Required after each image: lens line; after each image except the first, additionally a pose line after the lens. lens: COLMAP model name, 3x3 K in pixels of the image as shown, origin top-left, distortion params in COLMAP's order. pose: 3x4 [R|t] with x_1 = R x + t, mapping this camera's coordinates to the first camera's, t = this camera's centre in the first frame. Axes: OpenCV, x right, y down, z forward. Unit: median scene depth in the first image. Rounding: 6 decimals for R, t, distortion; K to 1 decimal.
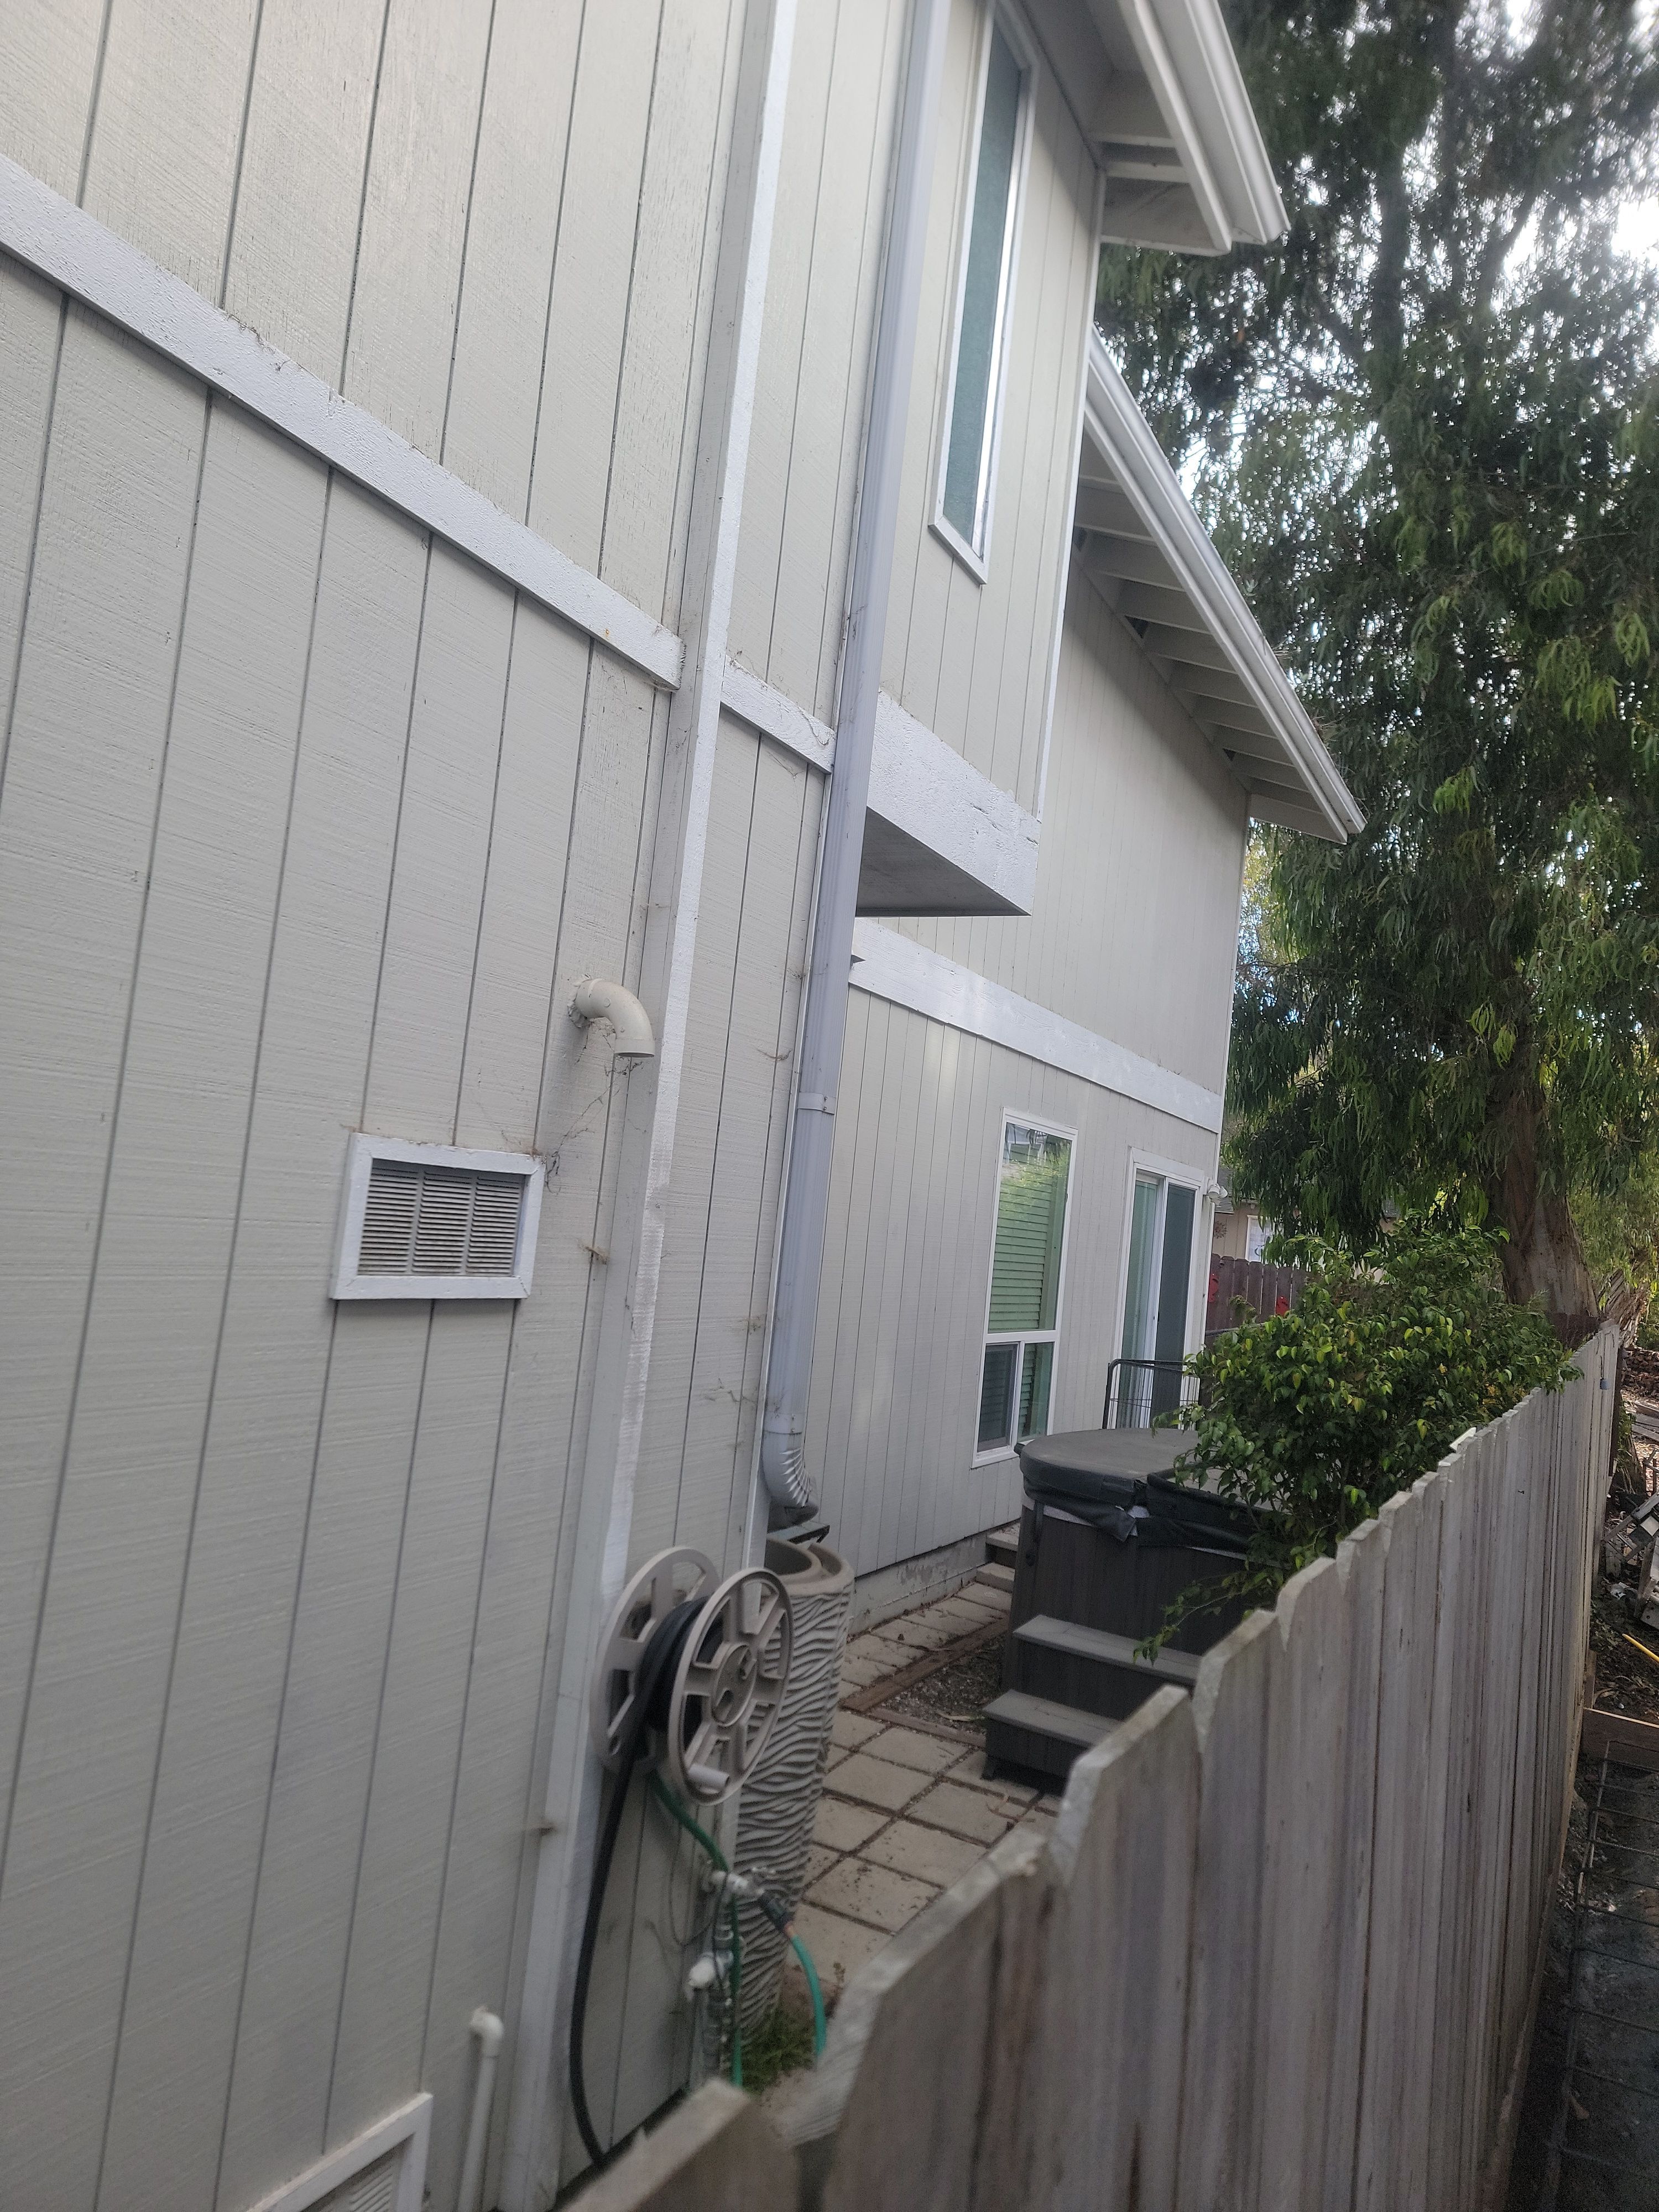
lens RADIAL K [[1519.4, 0, 836.2], [0, 1519.4, 1139.8], [0, 0, 1]] dist [0.106140, -0.085424]
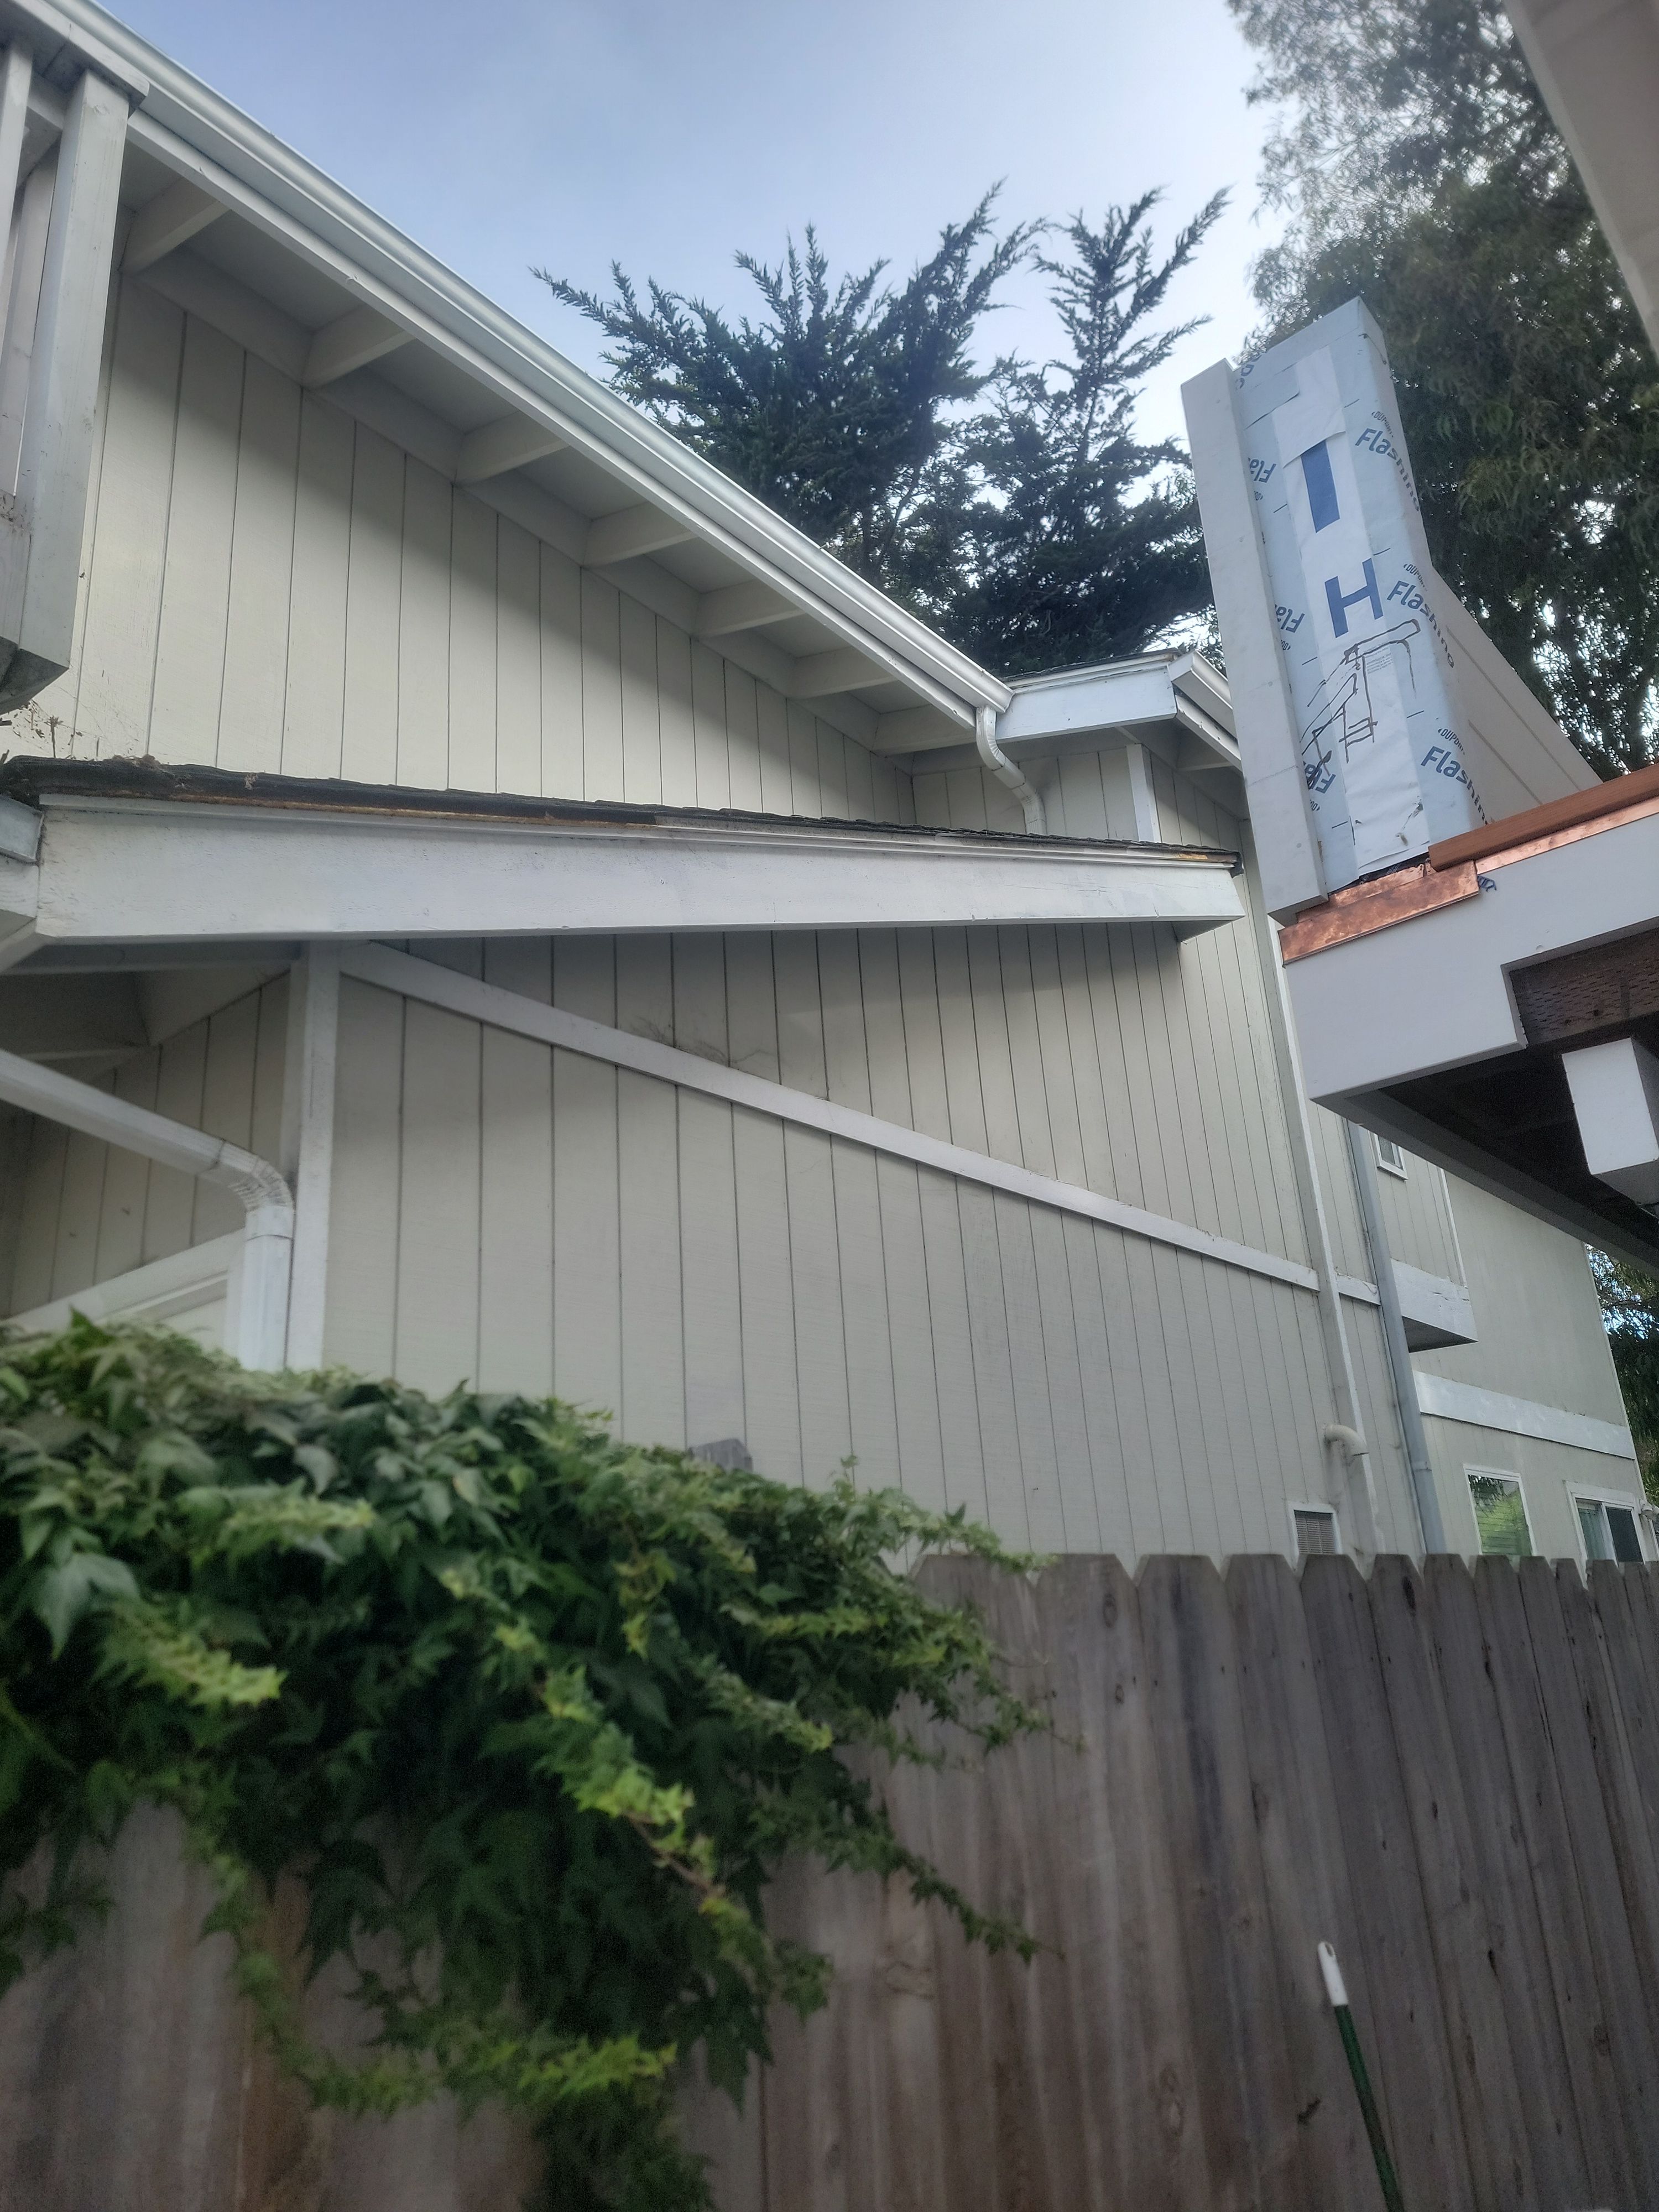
lens RADIAL K [[1519.4, 0, 836.2], [0, 1519.4, 1139.8], [0, 0, 1]] dist [0.106140, -0.085424]
pose [[0.960472, -0.223424, -0.166056, -0.288844], [0.168752, 0.941724, -0.290996, 0.030278], [0.221394, 0.251472, 0.942203, -1.090261]]
